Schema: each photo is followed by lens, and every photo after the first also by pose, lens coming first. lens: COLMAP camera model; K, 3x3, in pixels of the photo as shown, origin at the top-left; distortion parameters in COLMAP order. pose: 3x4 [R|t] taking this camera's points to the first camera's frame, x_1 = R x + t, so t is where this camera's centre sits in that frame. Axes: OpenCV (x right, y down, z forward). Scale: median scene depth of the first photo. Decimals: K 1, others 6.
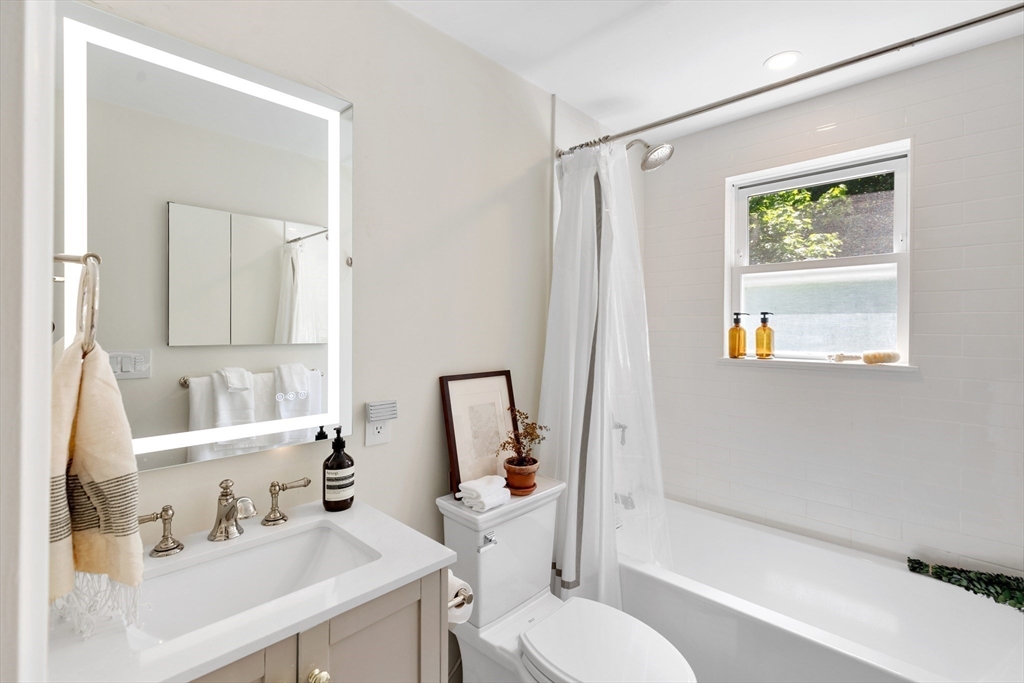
lens RADIAL K [[462.5, 0, 514.0], [0, 462.5, 343.7], [0, 0, 1]] dist [0.000005, -0.000260]
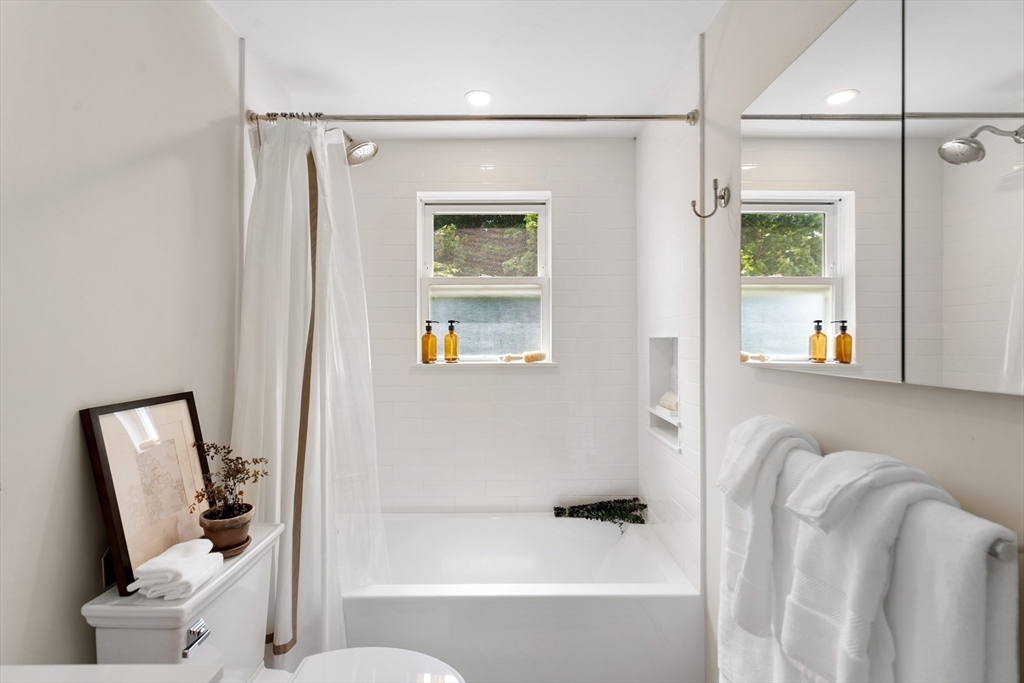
lens RADIAL K [[462.9, 0, 512.3], [0, 462.9, 352.3], [0, 0, 1]] dist [0.002844, -0.000154]
pose [[0.719359, -0.027027, 0.694113, -0.148320], [0.032476, 0.999459, 0.005260, 0.007794], [-0.693879, 0.018758, 0.719847, 0.121997]]
